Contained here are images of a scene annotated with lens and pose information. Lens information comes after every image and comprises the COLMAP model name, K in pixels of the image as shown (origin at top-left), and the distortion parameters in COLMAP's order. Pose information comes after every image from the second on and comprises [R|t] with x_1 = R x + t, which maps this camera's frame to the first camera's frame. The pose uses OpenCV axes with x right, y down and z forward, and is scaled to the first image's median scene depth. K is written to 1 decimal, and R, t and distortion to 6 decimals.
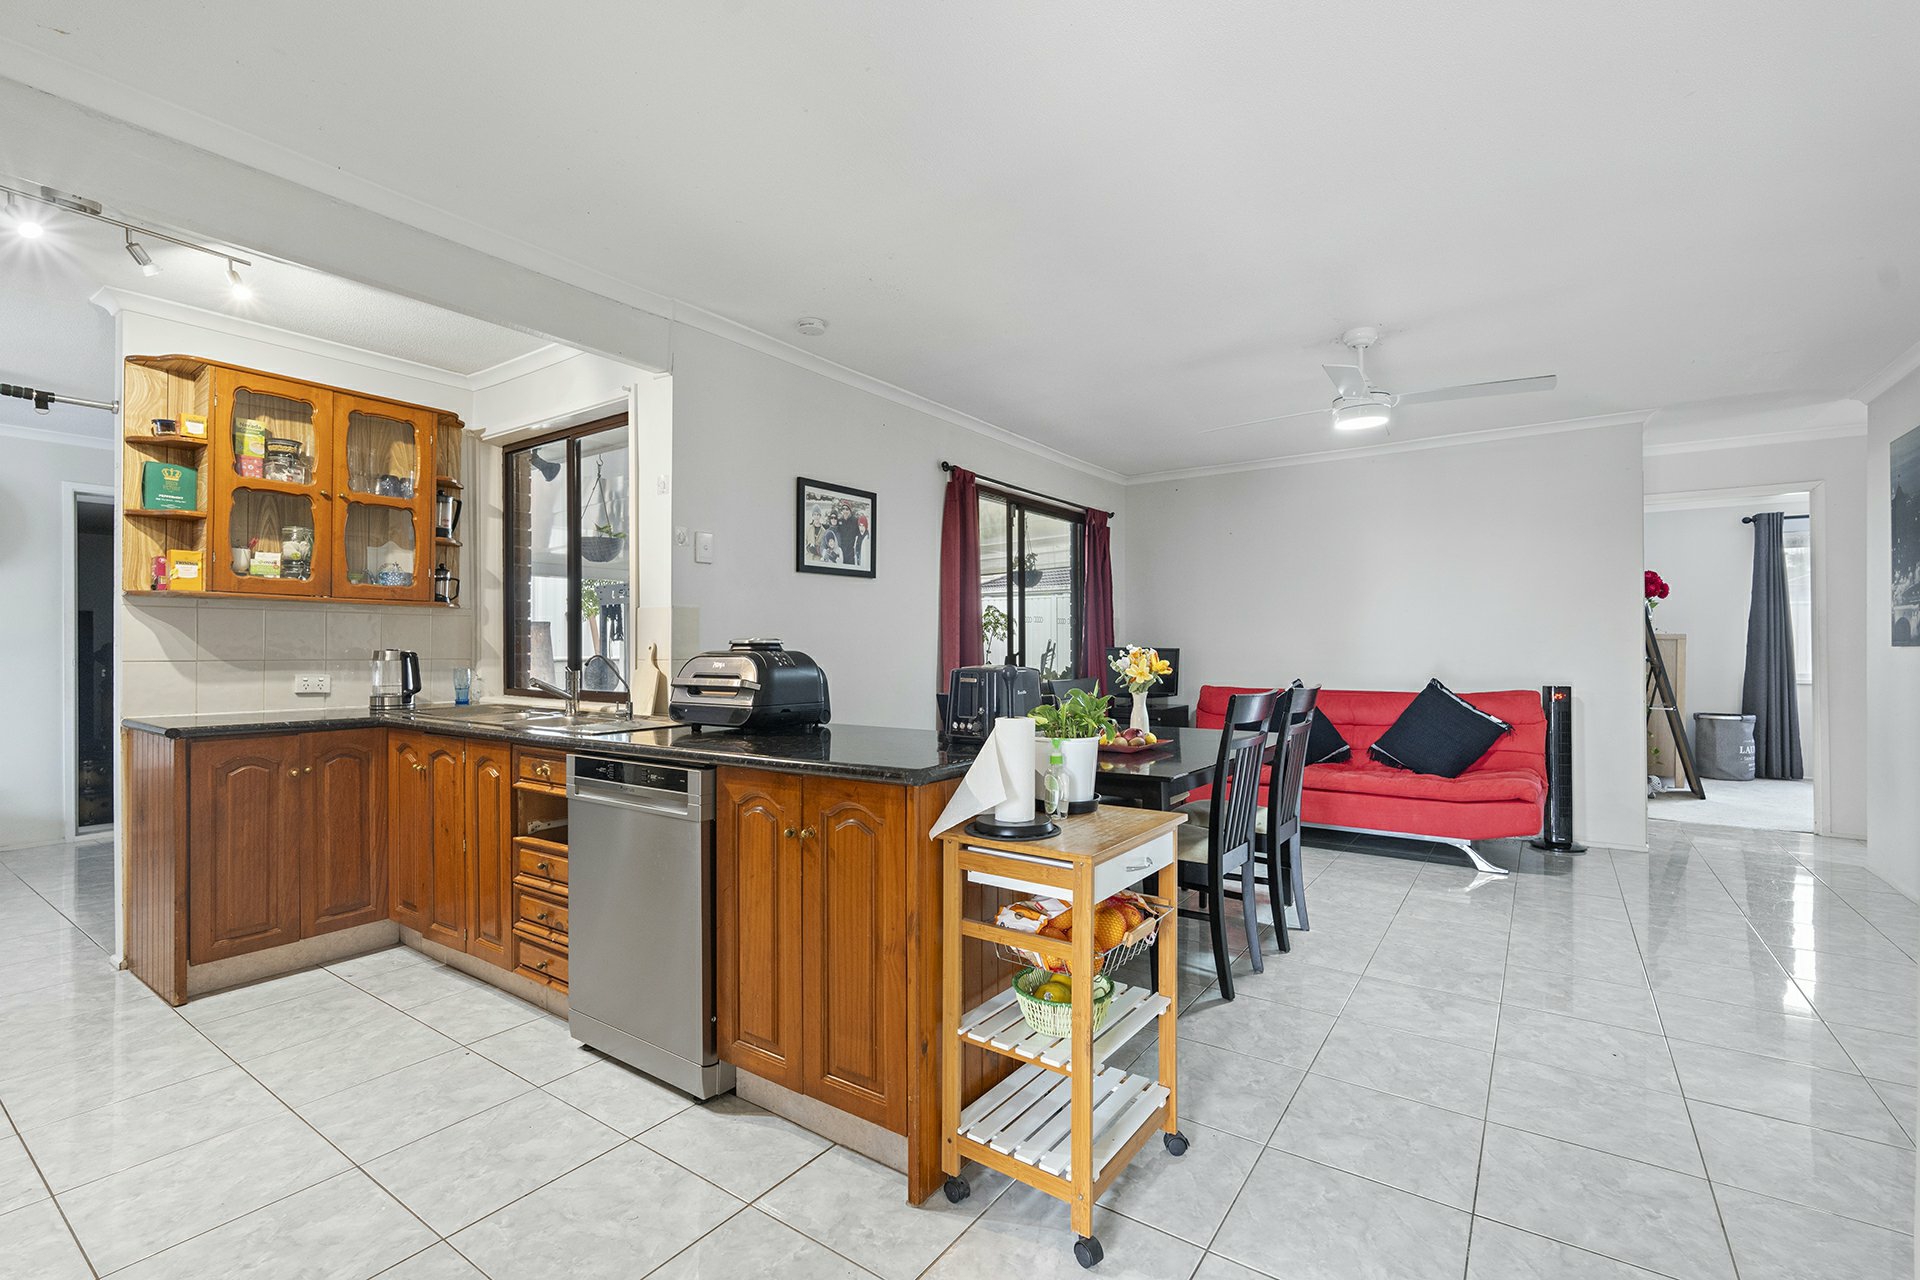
lens RADIAL K [[861.9, 0, 963.9], [0, 861.9, 641.0], [0, 0, 1]] dist [0.001695, -0.000964]
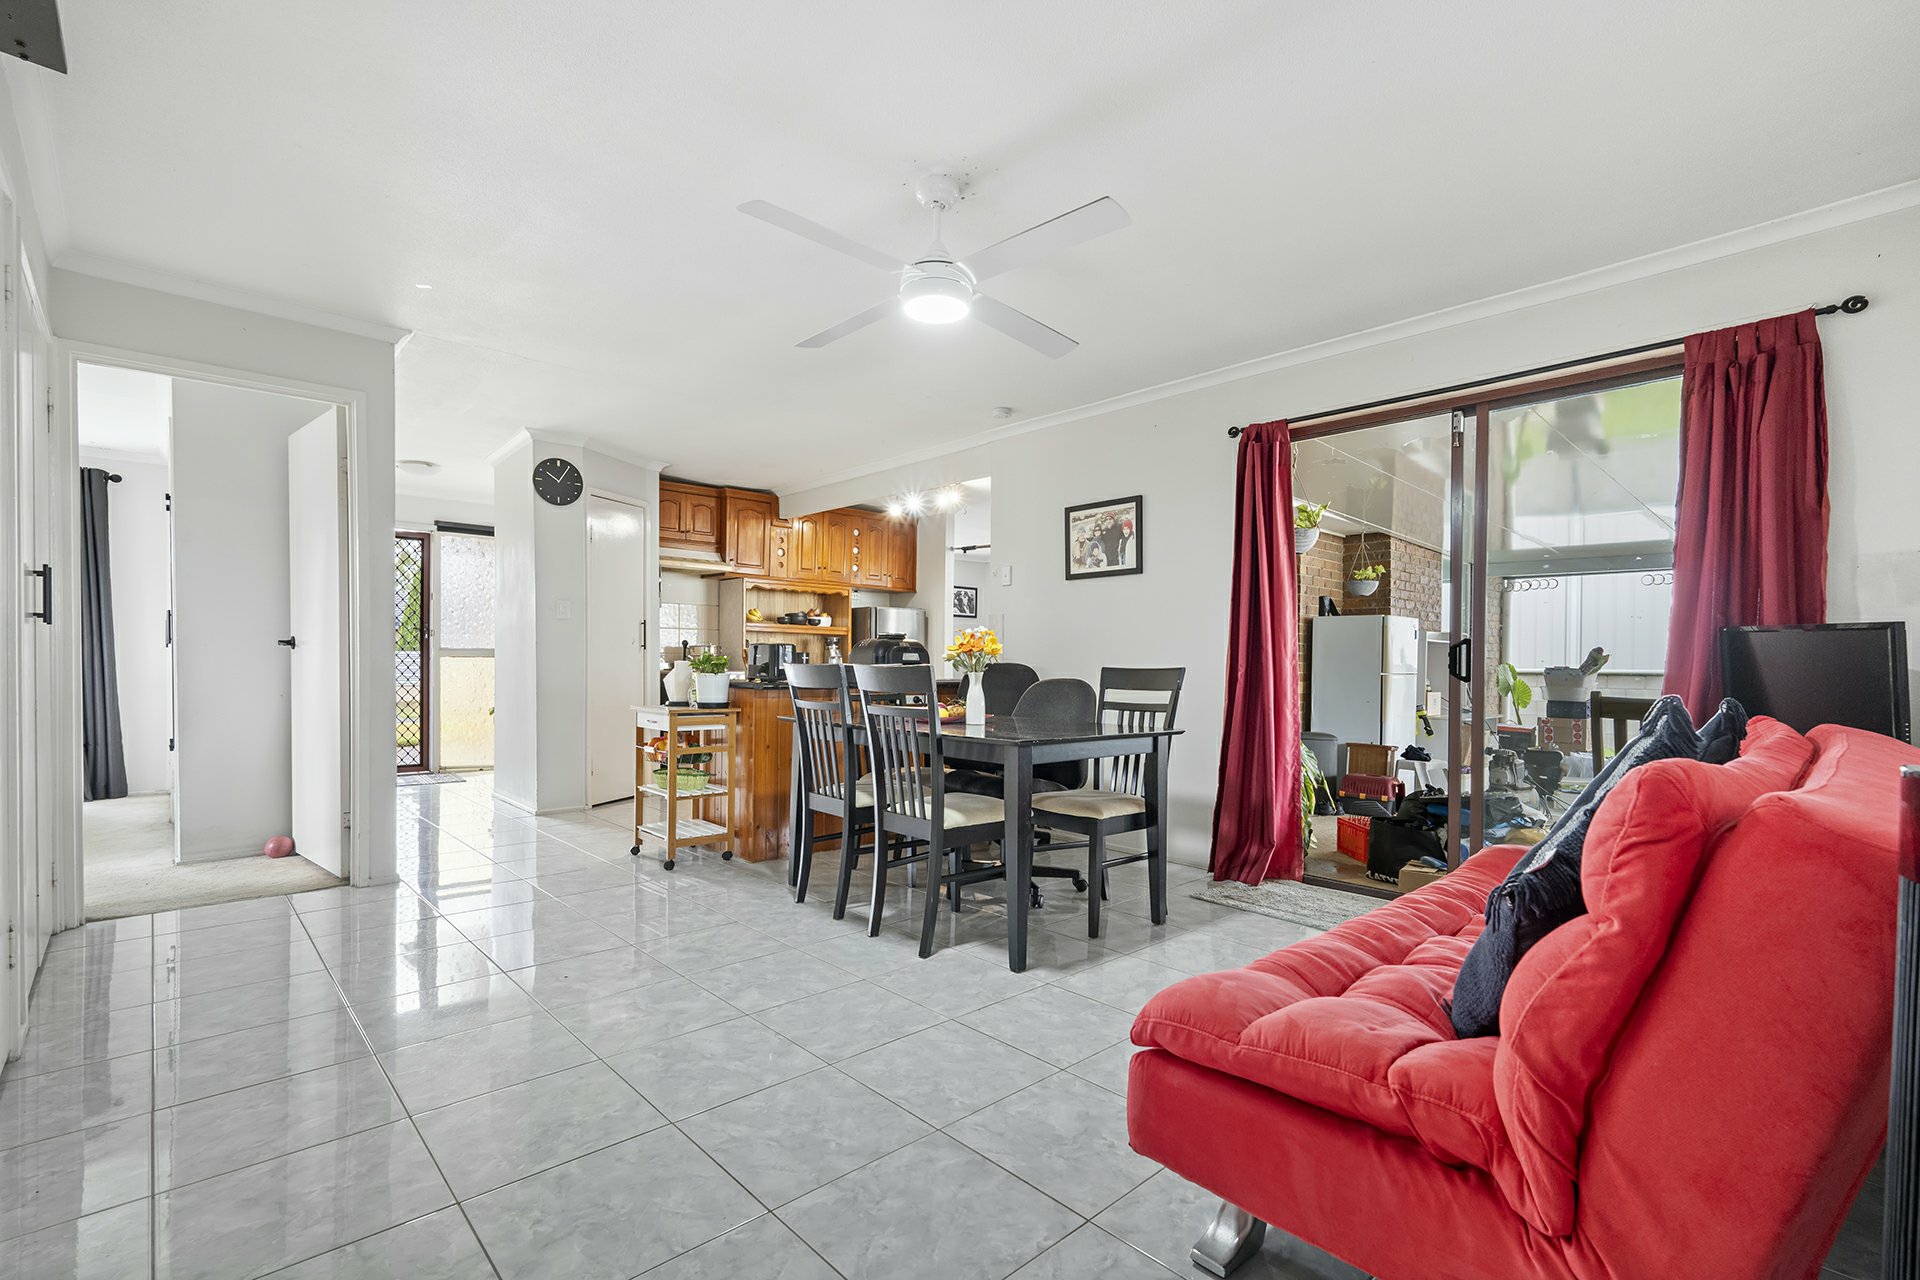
lens RADIAL K [[861.9, 0, 951.3], [0, 861.9, 669.1], [0, 0, 1]] dist [0.001695, -0.000964]
pose [[-0.228482, 0.008727, -0.973509, 1.141111], [-0.004928, 0.999937, 0.010121, 0.043002], [0.973536, 0.007110, -0.228425, 1.149994]]
